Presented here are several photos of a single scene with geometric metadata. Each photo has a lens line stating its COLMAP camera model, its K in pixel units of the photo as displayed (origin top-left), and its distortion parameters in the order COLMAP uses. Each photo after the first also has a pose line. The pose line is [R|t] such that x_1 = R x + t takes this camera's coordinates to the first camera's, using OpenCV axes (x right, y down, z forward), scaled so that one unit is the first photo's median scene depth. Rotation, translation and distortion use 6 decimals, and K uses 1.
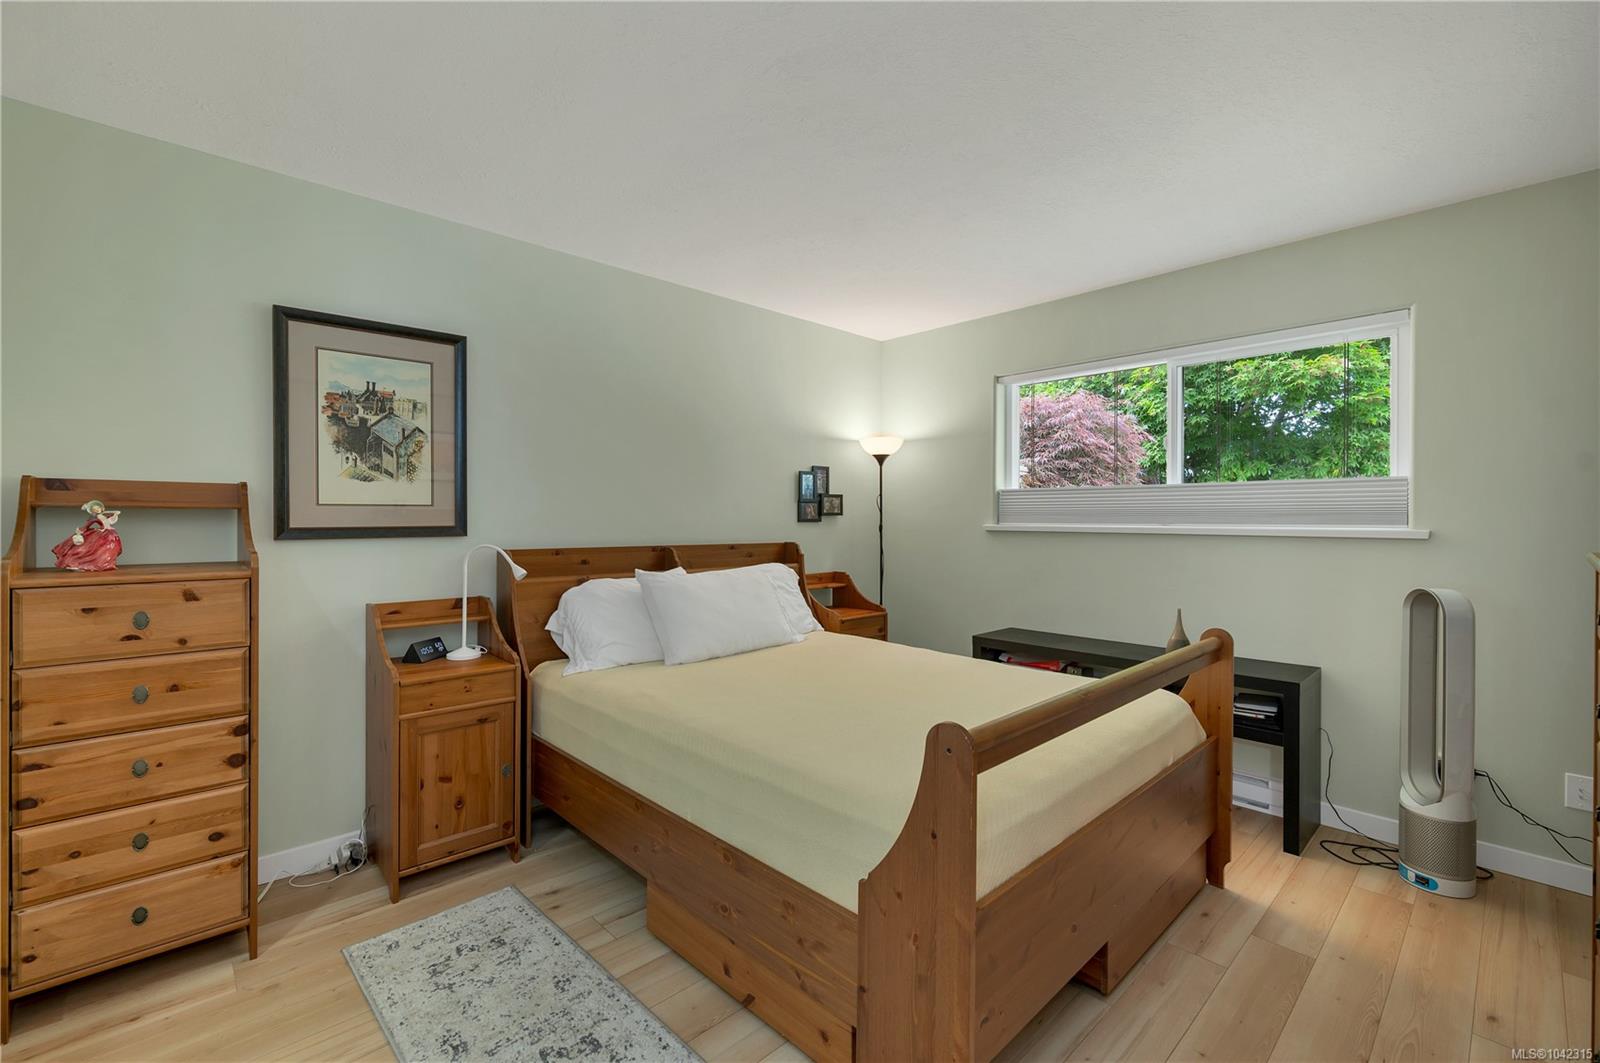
lens RADIAL K [[687.6, 0, 800.8], [0, 687.6, 524.6], [0, 0, 1]] dist [-0.001421, -0.000191]
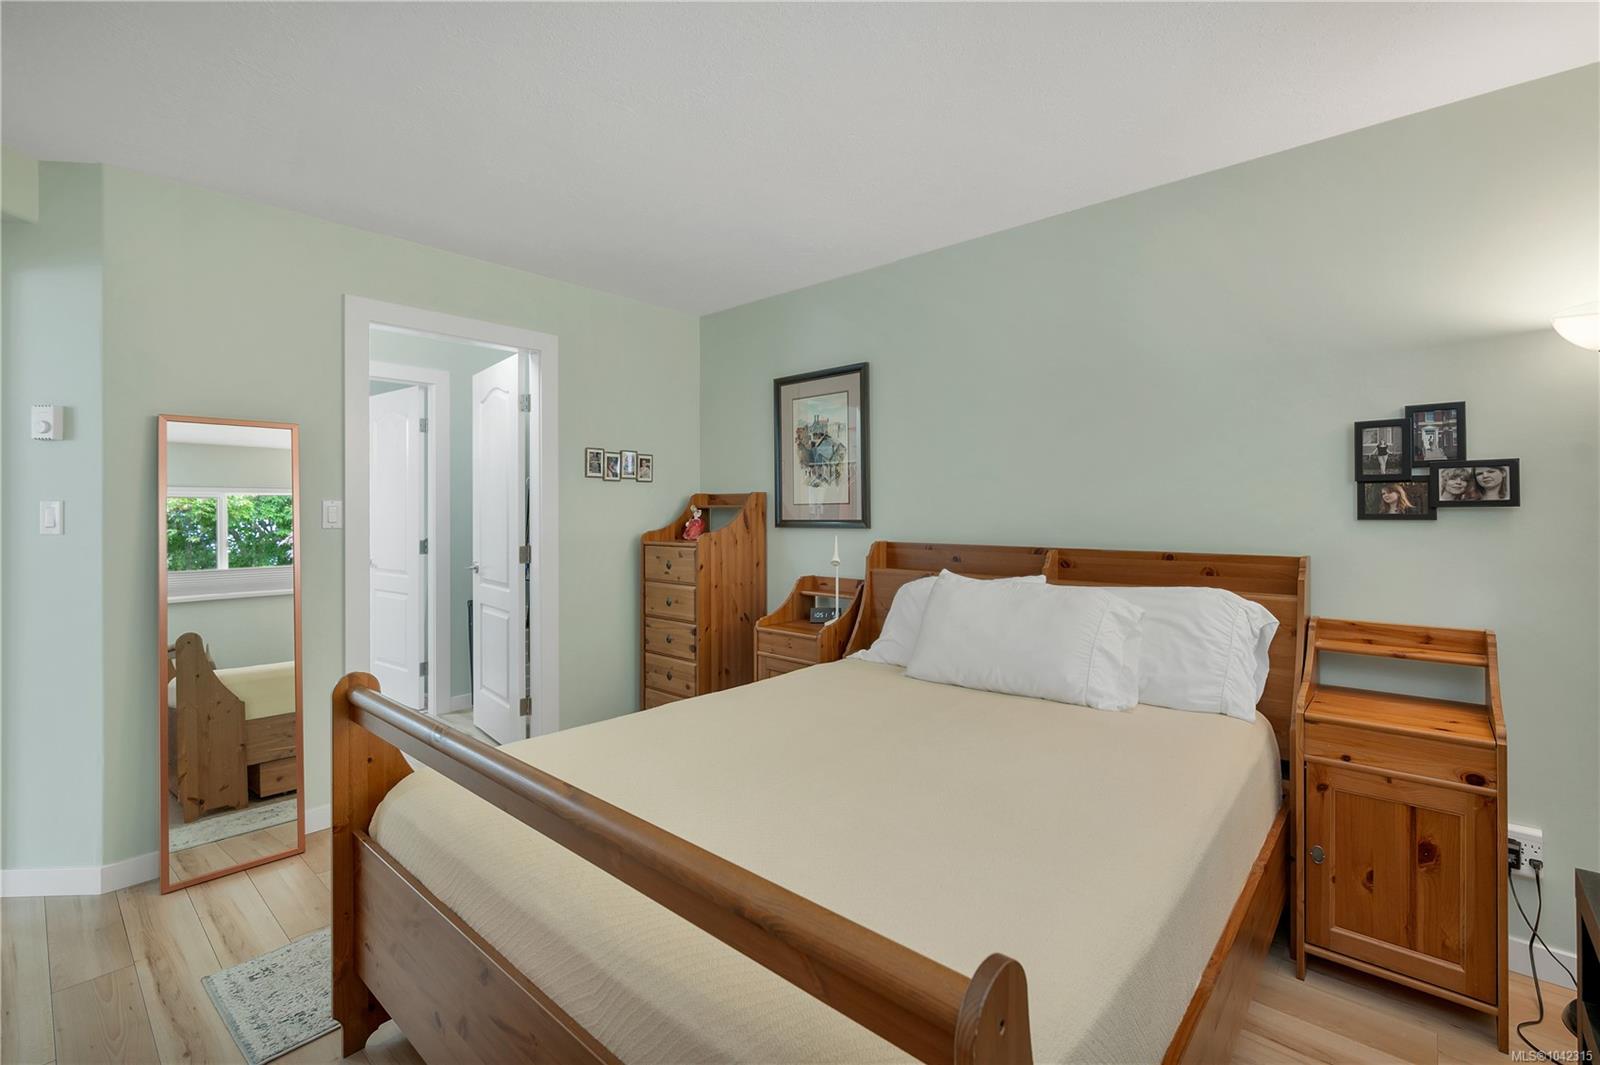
lens RADIAL K [[712.7, 0, 794.4], [0, 712.7, 511.5], [0, 0, 1]] dist [-0.001130, -0.000225]
pose [[0.079623, -0.000541, -0.996825, 0.788811], [-0.005595, 0.999984, -0.000989, -0.011801], [0.996809, 0.005656, 0.079619, 0.828613]]
